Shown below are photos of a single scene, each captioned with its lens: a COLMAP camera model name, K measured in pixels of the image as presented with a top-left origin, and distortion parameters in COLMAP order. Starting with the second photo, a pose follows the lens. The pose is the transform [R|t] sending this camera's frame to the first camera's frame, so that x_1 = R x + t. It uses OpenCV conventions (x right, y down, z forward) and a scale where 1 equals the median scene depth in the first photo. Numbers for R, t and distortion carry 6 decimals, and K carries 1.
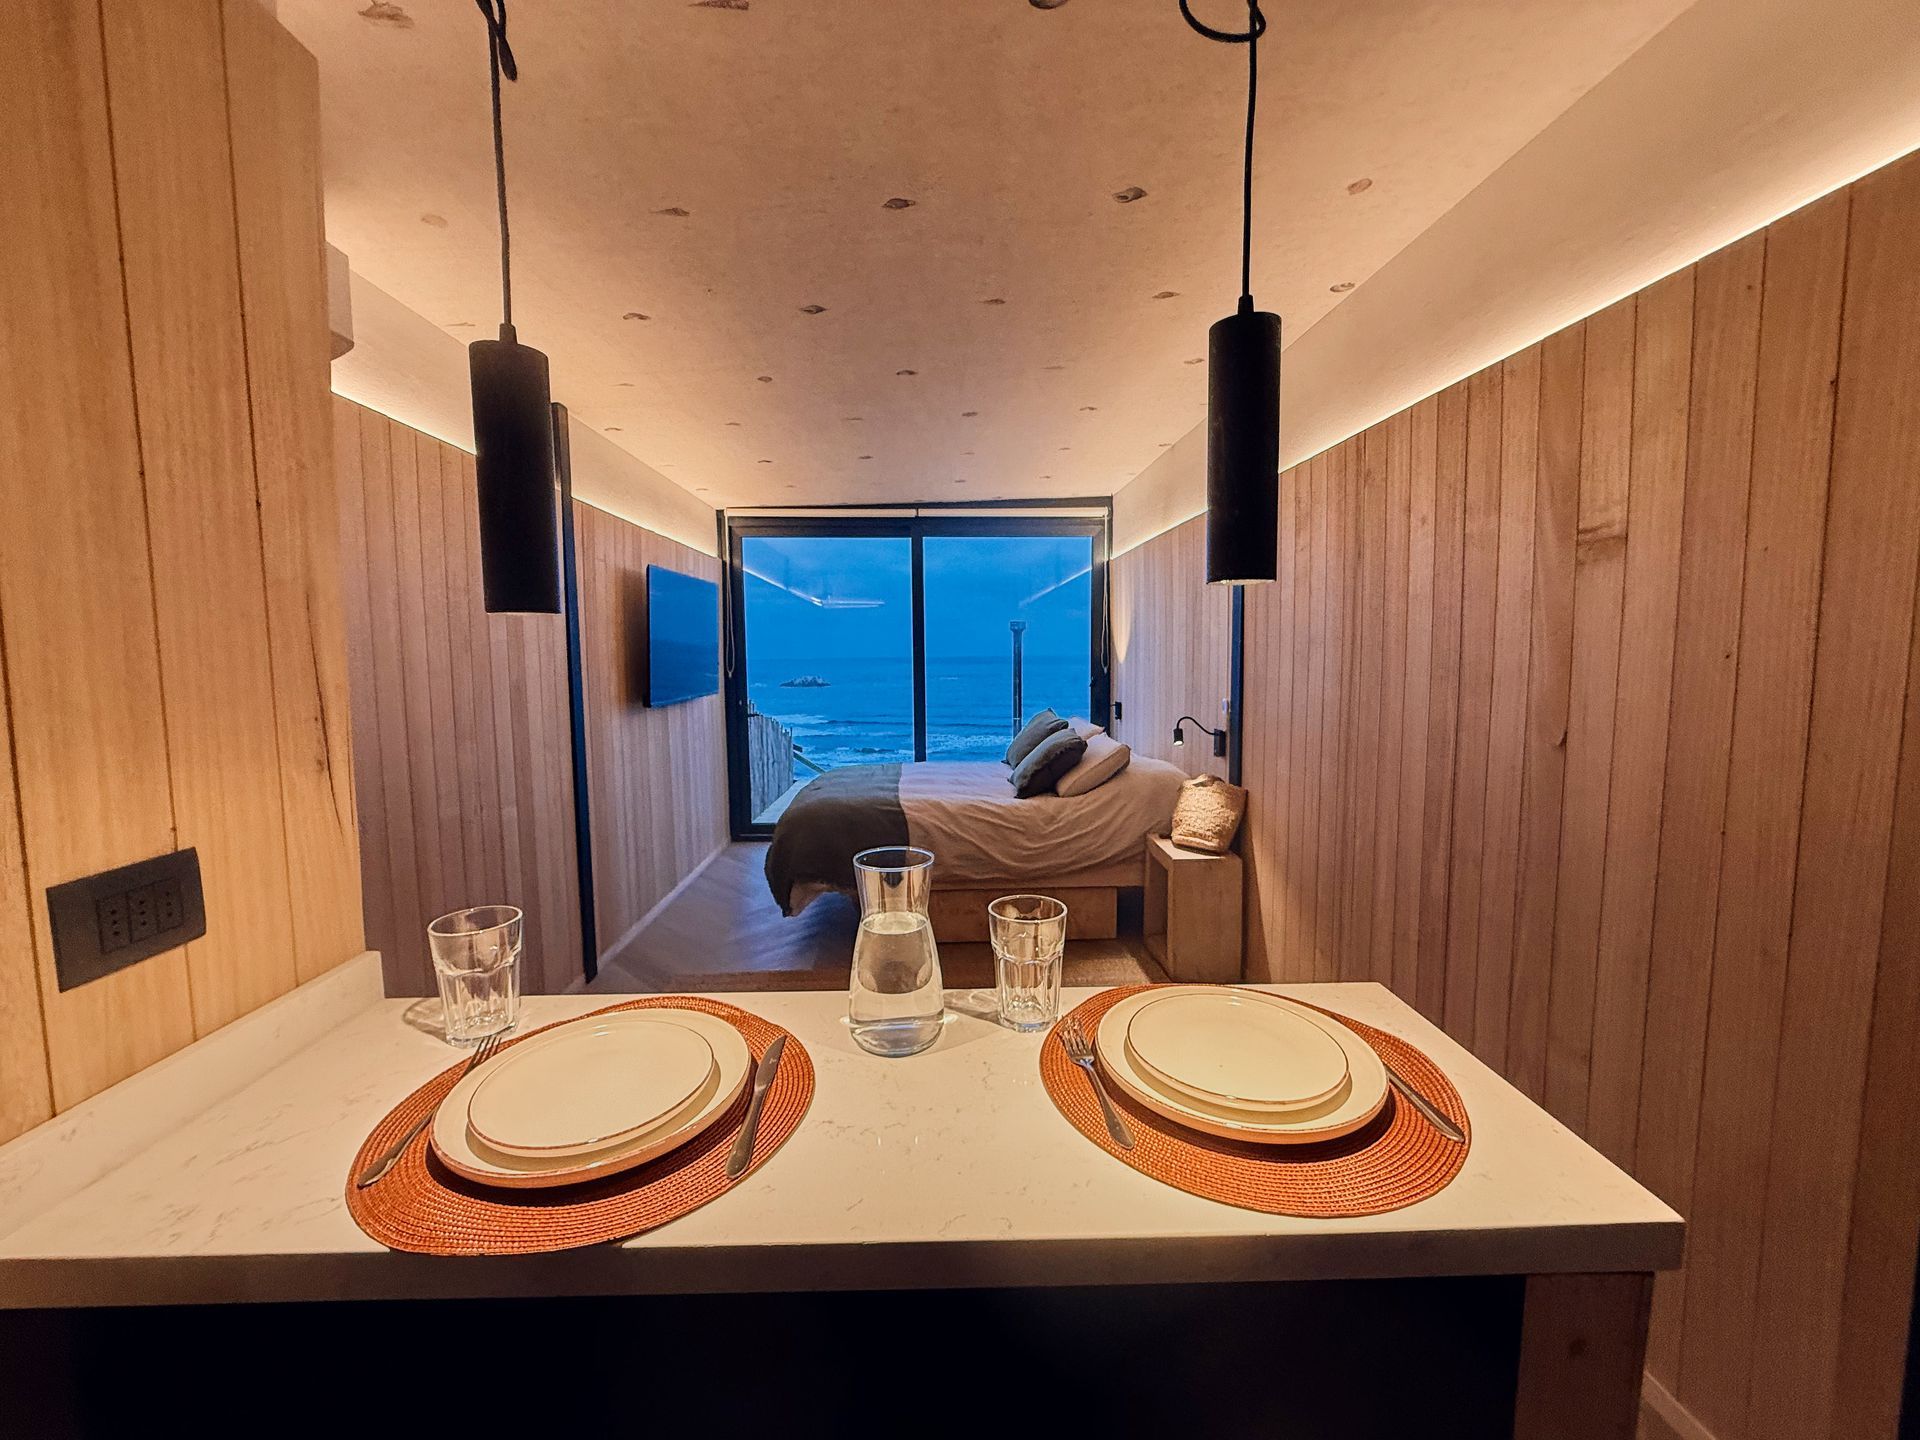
lens RADIAL K [[769.0, 0, 954.7], [0, 769.0, 722.0], [0, 0, 1]] dist [-0.002079, 0.000330]
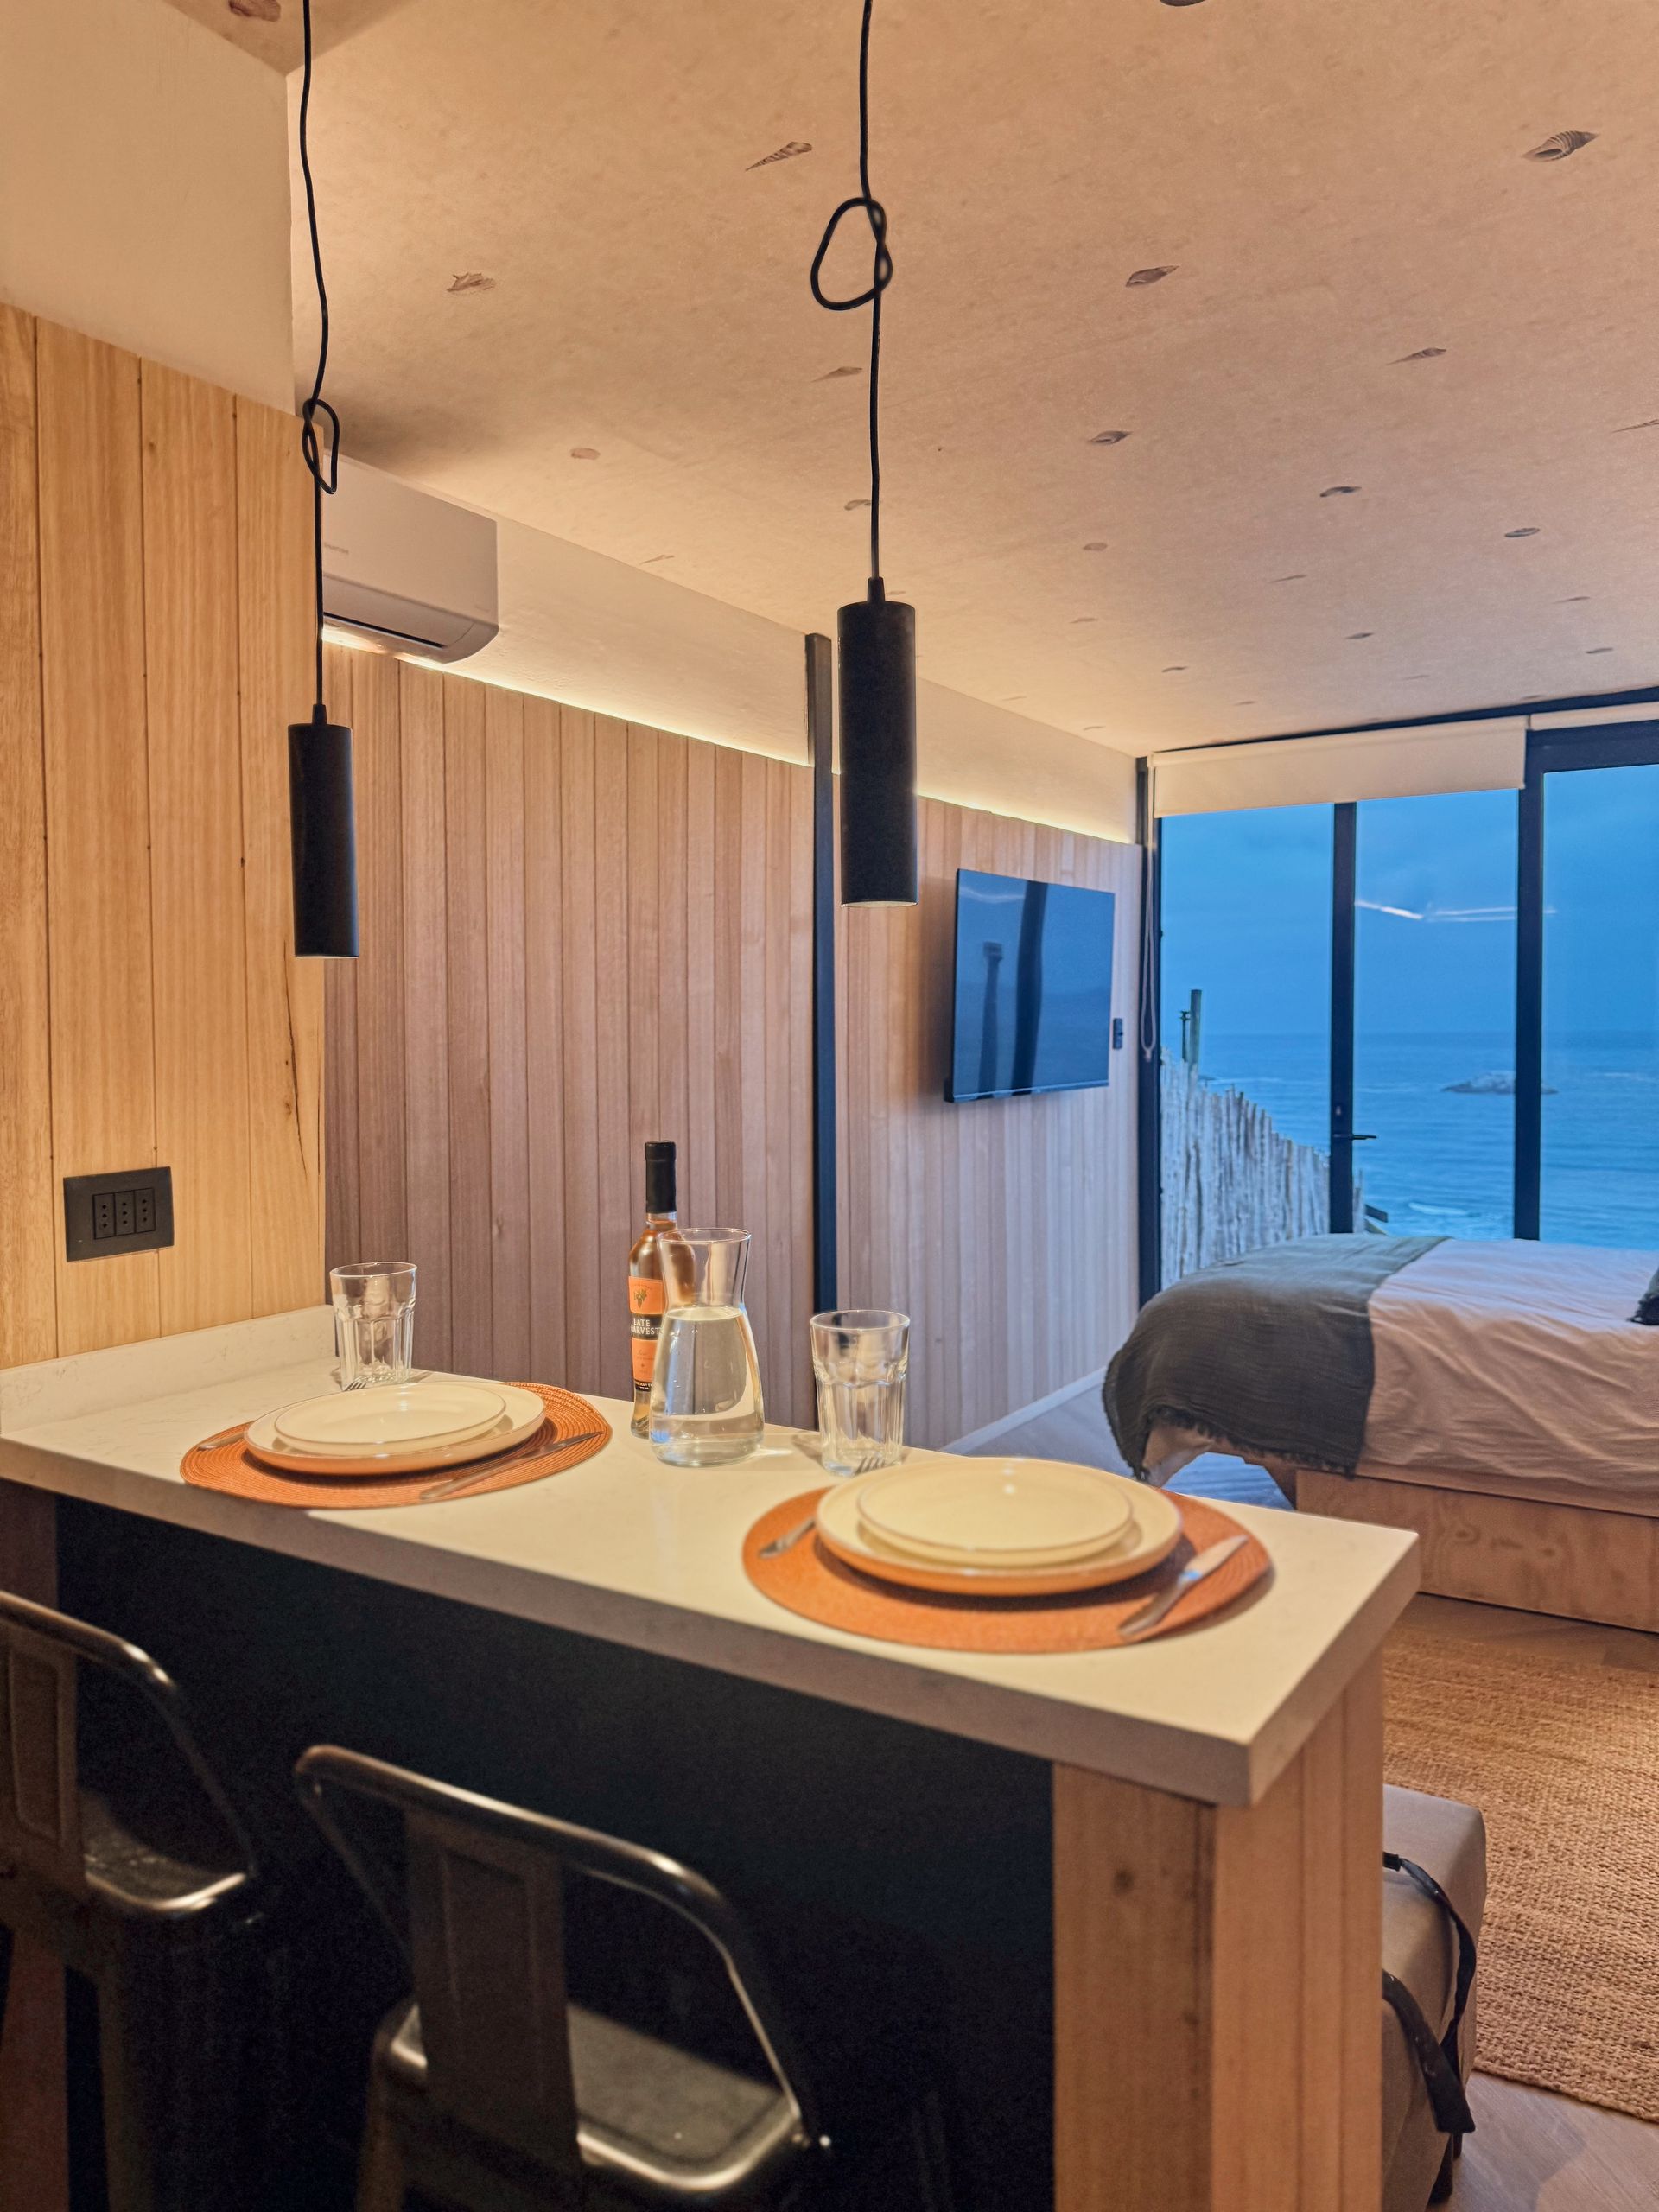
lens RADIAL K [[1552.5, 0, 824.3], [0, 1552.5, 1106.6], [0, 0, 1]] dist [0.030862, -0.036293]
pose [[0.828165, 0.034424, -0.559426, 0.336099], [-0.053324, 0.998424, -0.017503, 0.018727], [0.557942, 0.044326, 0.828696, -0.116929]]
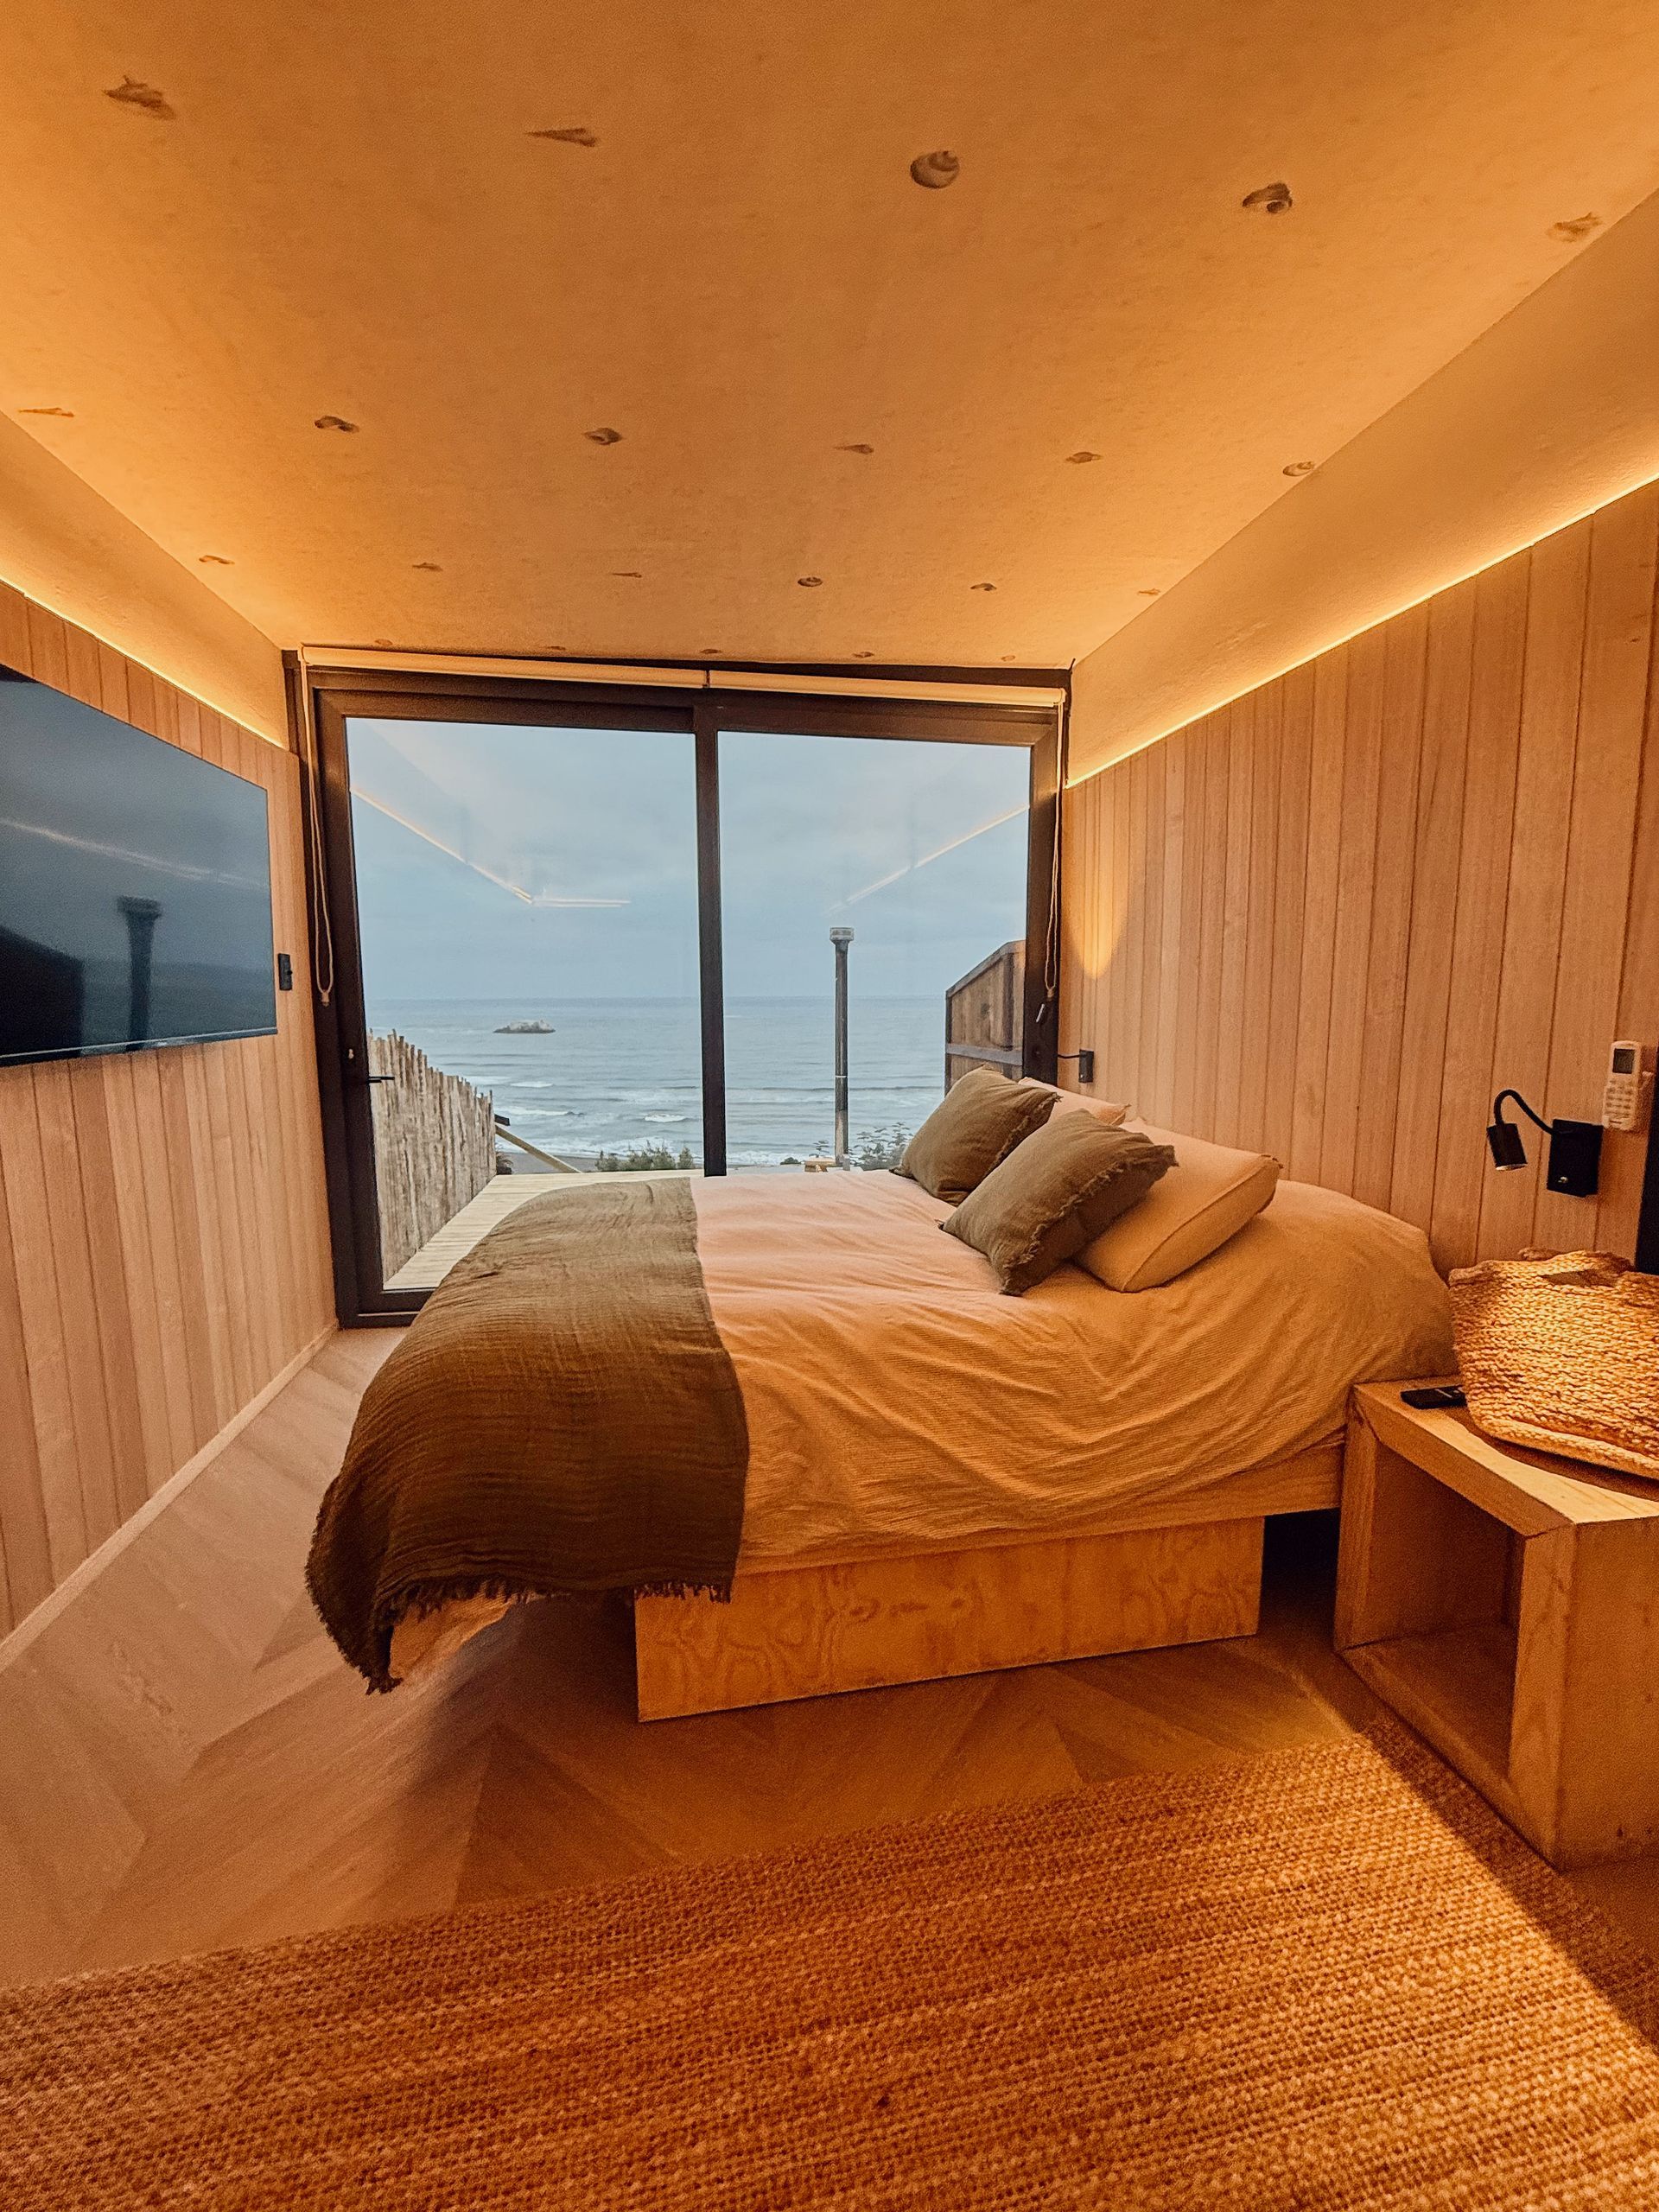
lens RADIAL K [[885.9, 0, 831.8], [0, 885.9, 1099.9], [0, 0, 1]] dist [-0.002079, 0.000330]
pose [[0.990054, -0.010822, 0.140273, -0.121149], [0.006832, 0.999559, 0.028897, -0.024825], [-0.140524, -0.027652, 0.989691, 0.941735]]
